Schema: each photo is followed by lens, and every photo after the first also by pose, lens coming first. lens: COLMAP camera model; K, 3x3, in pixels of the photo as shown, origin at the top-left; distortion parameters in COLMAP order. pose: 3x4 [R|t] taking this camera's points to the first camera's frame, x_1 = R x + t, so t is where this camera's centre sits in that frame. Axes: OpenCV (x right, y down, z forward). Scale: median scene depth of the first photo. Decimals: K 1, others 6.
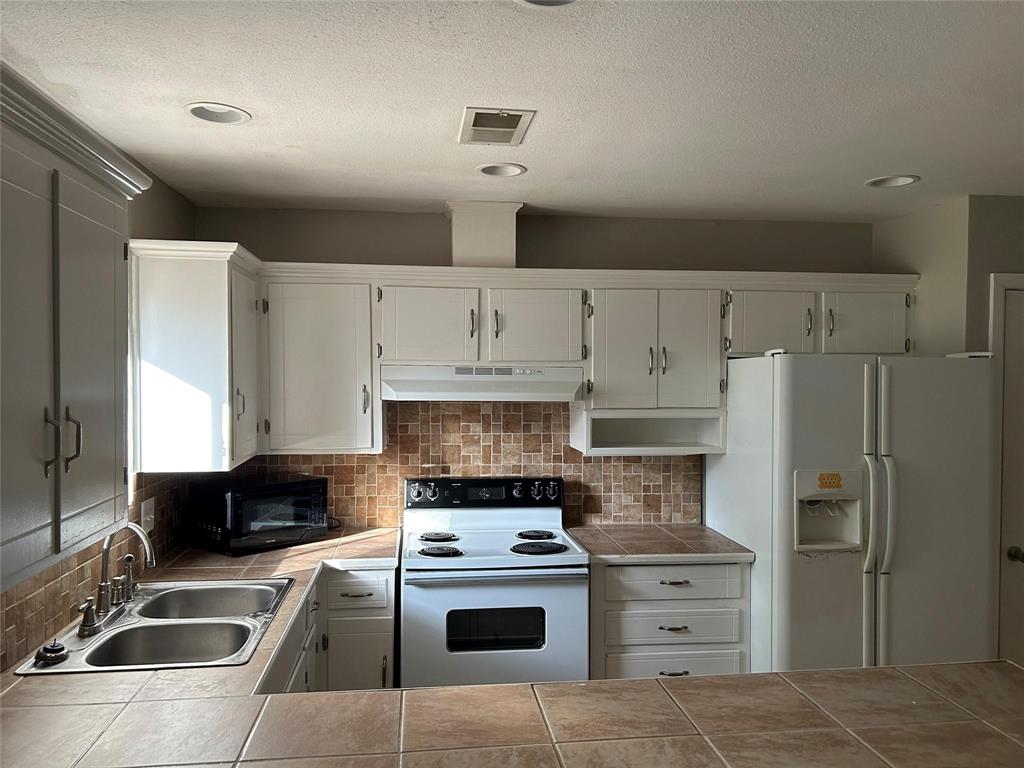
lens RADIAL K [[781.9, 0, 512.0], [0, 781.9, 387.3], [0, 0, 1]] dist [0.052682, -0.003612]
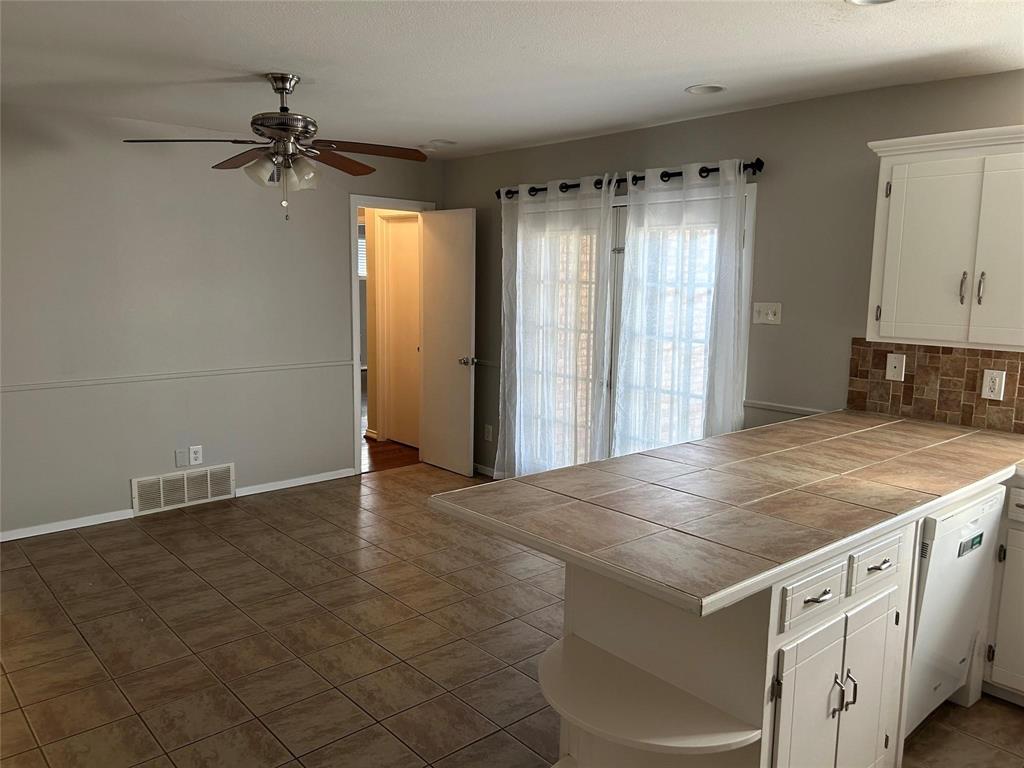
lens RADIAL K [[781.9, 0, 506.4], [0, 781.9, 383.0], [0, 0, 1]] dist [0.052682, -0.003612]
pose [[-0.831284, 0.066114, -0.551903, 0.689326], [-0.027243, 0.986862, 0.159252, 0.006750], [0.555181, 0.147419, -0.818561, 0.864265]]
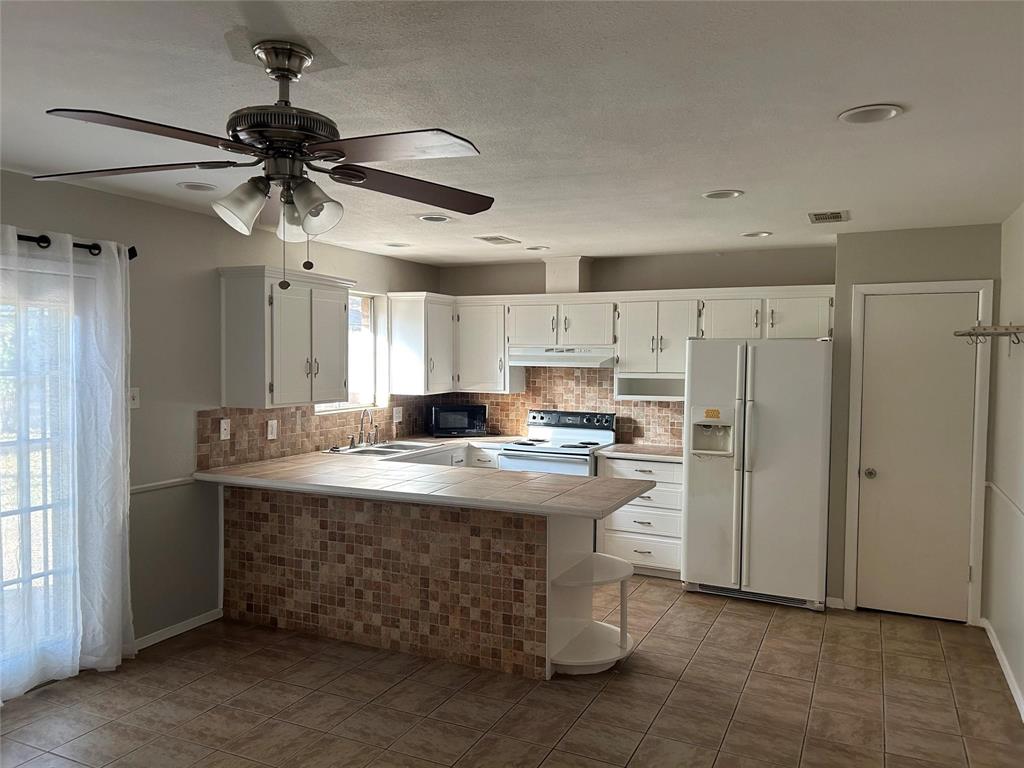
lens RADIAL K [[781.9, 0, 512.3], [0, 781.9, 384.1], [0, 0, 1]] dist [0.052682, -0.003612]
pose [[0.847690, 0.021557, -0.530054, 0.820142], [-0.016430, 0.999762, 0.014384, 0.032646], [0.530238, -0.003485, 0.847842, -0.587051]]
